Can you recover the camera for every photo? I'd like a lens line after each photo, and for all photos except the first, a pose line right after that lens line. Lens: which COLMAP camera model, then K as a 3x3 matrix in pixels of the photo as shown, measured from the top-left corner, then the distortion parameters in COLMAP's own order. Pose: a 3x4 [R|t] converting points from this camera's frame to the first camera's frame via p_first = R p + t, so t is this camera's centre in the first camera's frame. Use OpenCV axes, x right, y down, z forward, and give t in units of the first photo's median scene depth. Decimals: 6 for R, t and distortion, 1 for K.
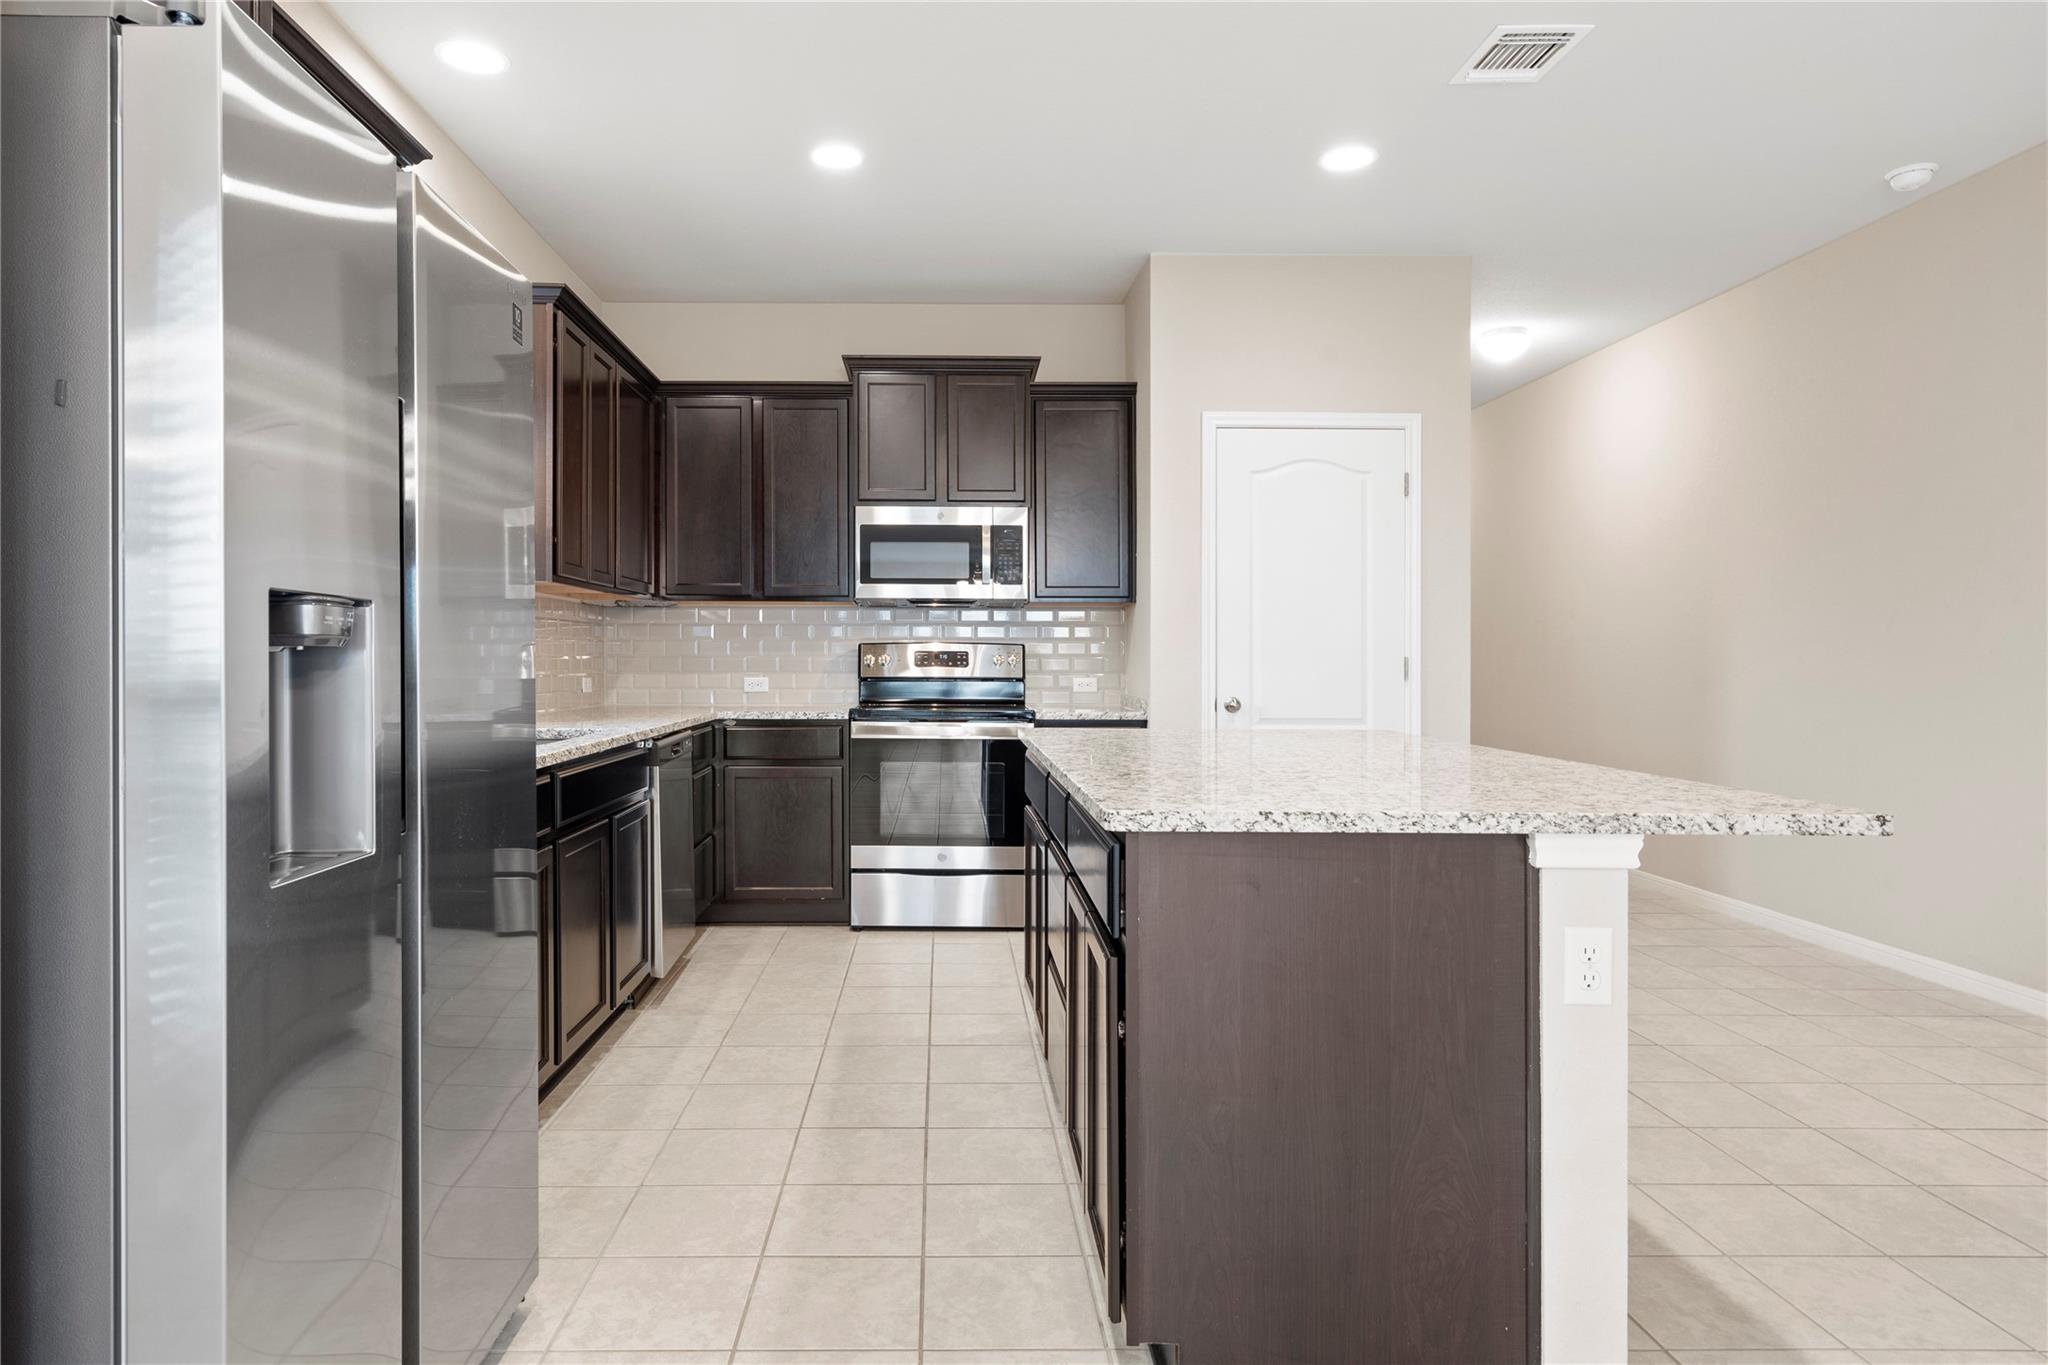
lens RADIAL K [[1190.7, 0, 954.4], [0, 1190.7, 658.3], [0, 0, 1]] dist [0.003491, 0.000706]
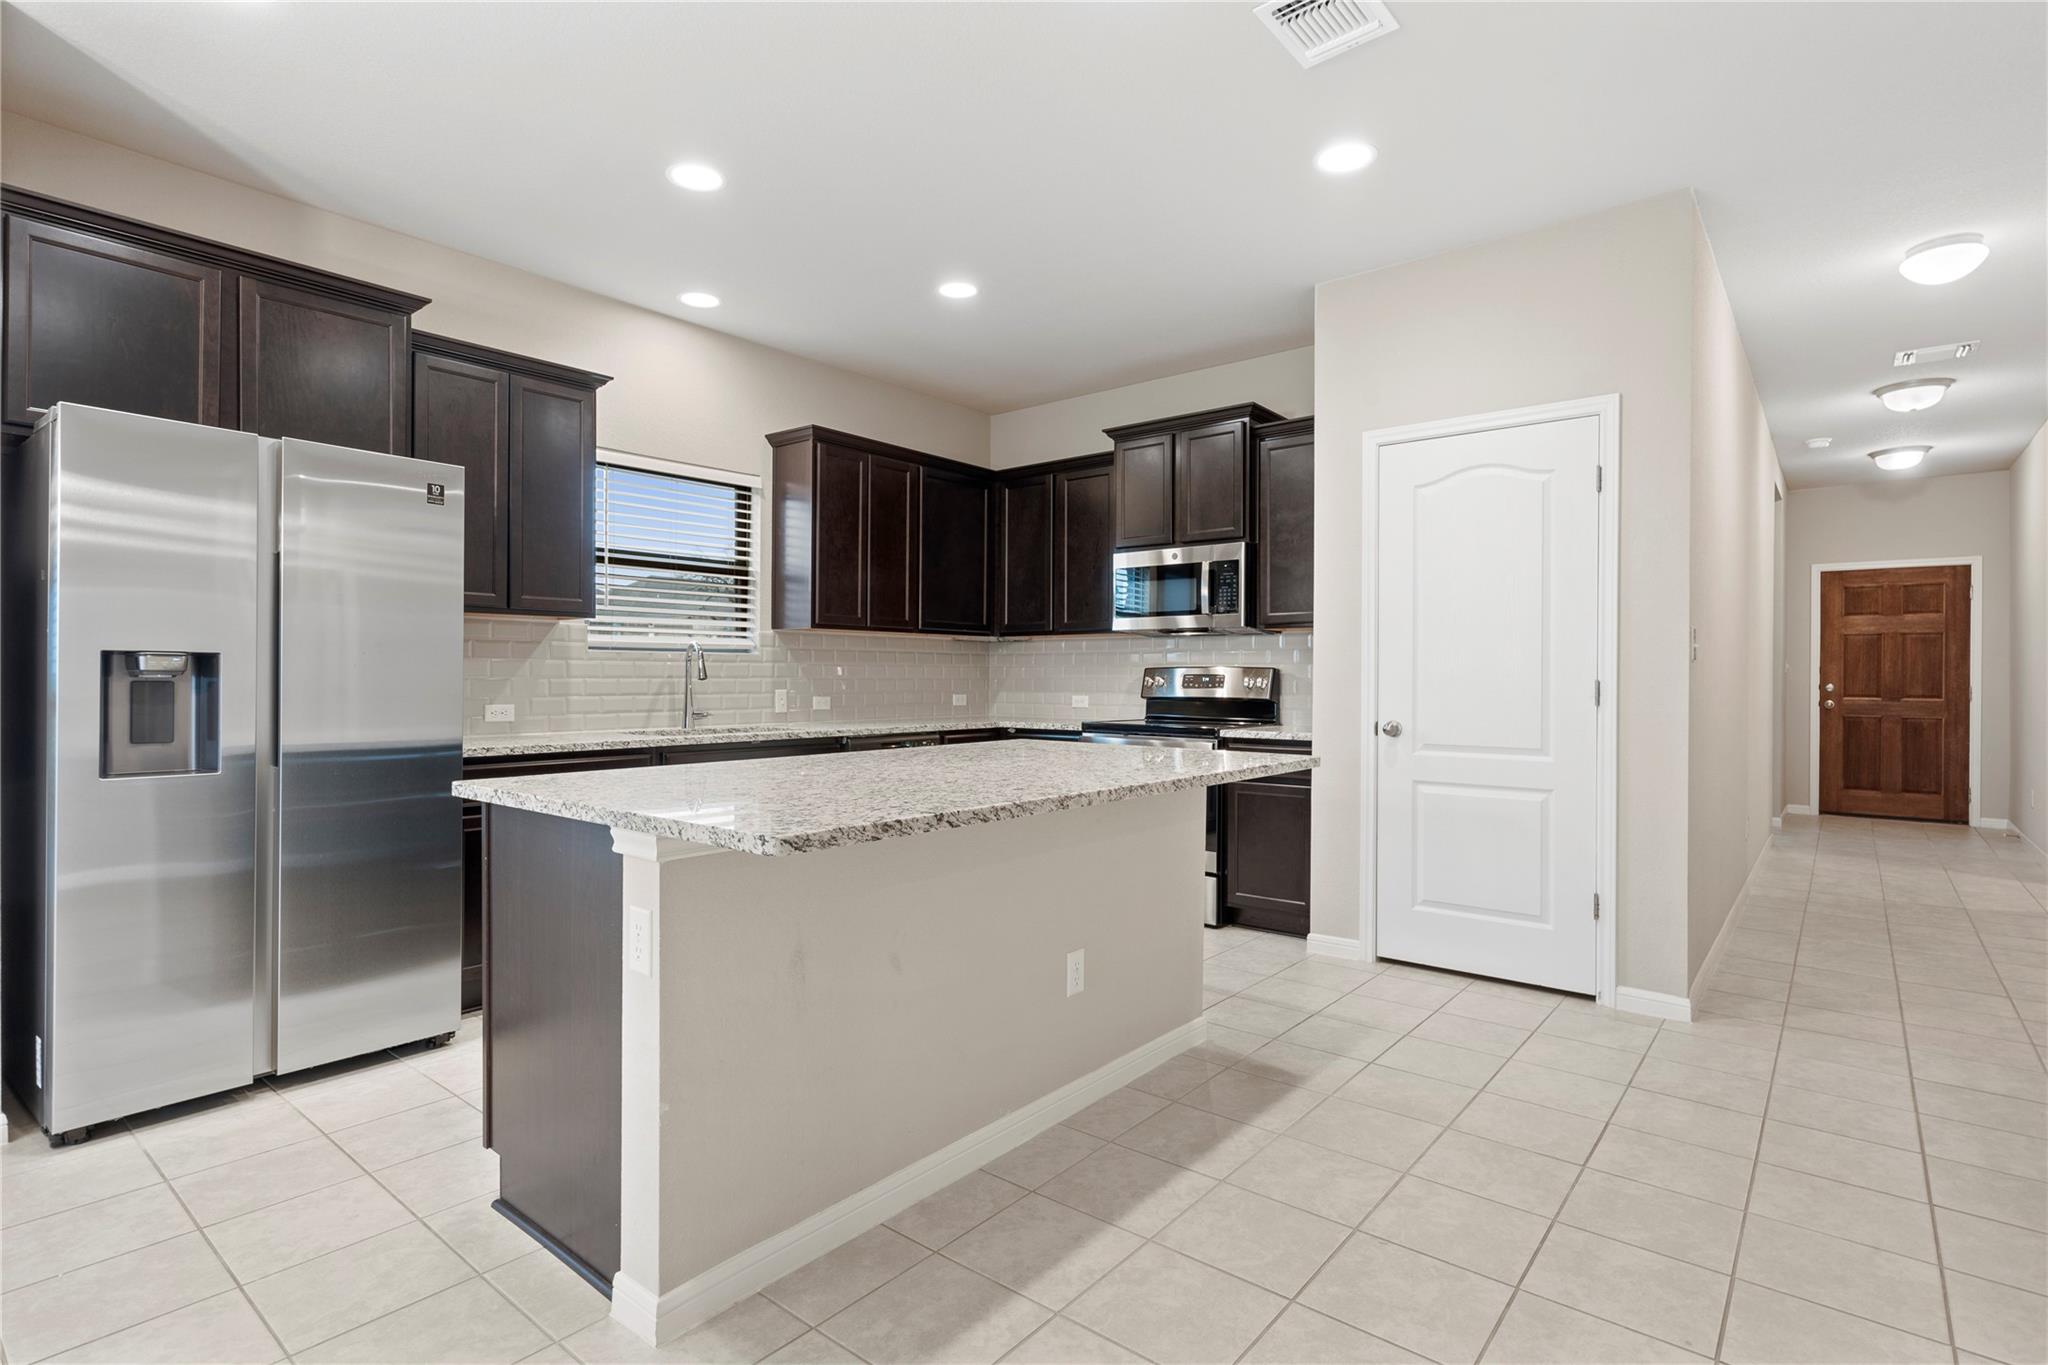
lens RADIAL K [[1003.9, 0, 1012.5], [0, 1003.9, 682.2], [0, 0, 1]] dist [0.001378, 0.001231]
pose [[0.761237, 0.001262, -0.648472, 0.497884], [-0.000557, 0.999999, 0.001292, 0.000158], [0.648473, -0.000622, 0.761237, 0.163723]]
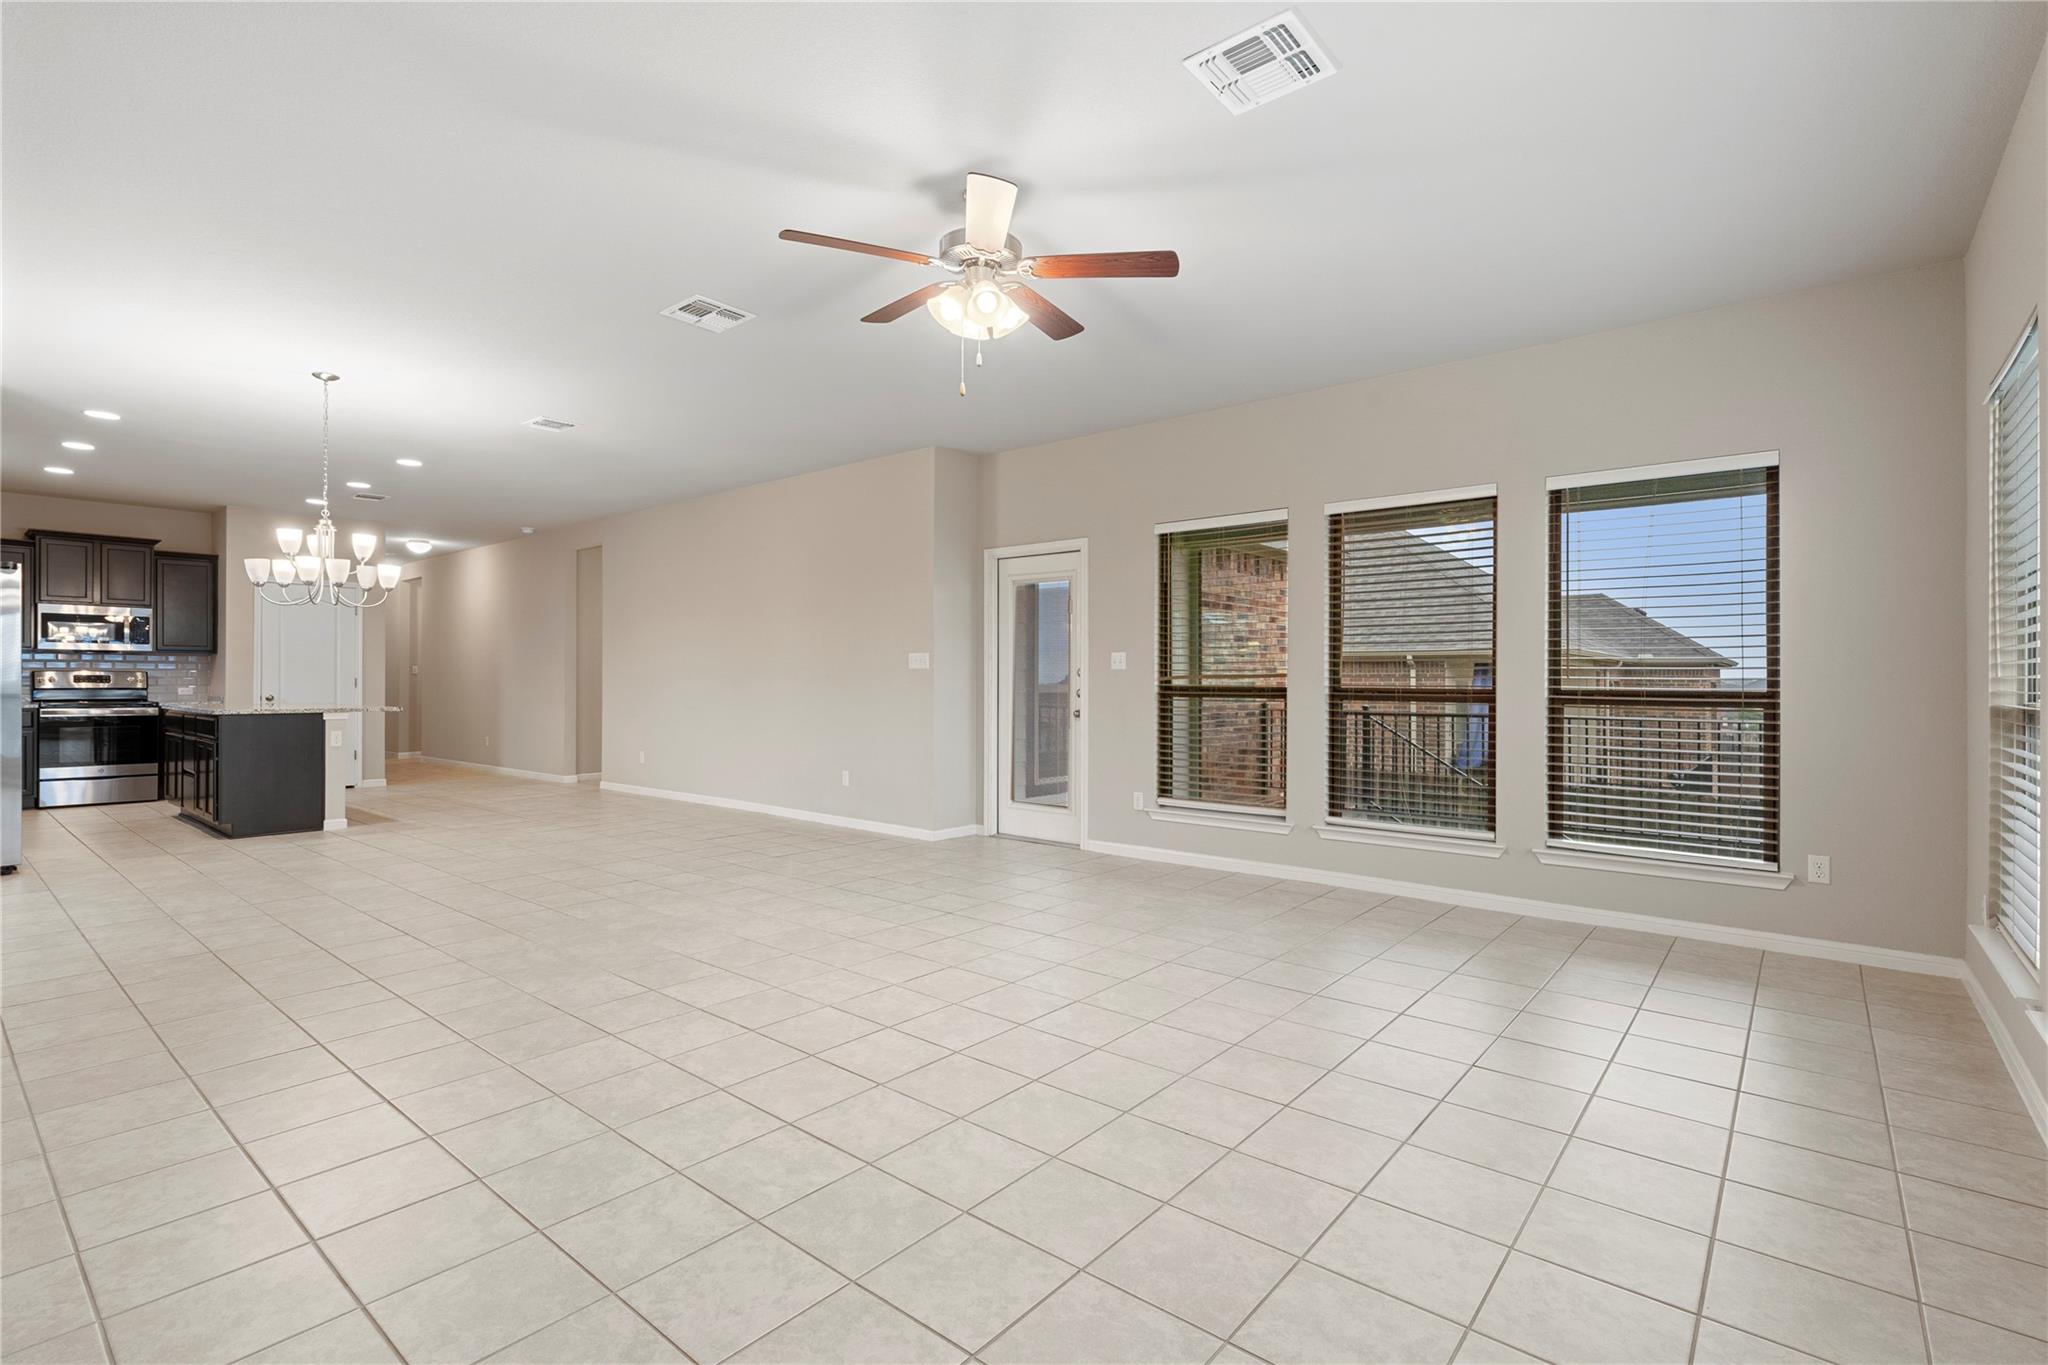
lens RADIAL K [[949.8, 0, 1017.7], [0, 949.8, 670.1], [0, 0, 1]] dist [0.001030, 0.001972]
pose [[0.652705, 0.007310, 0.757577, -0.221549], [-0.000075, 0.999954, -0.009584, 0.001064], [-0.757612, 0.006199, 0.652676, -1.318052]]
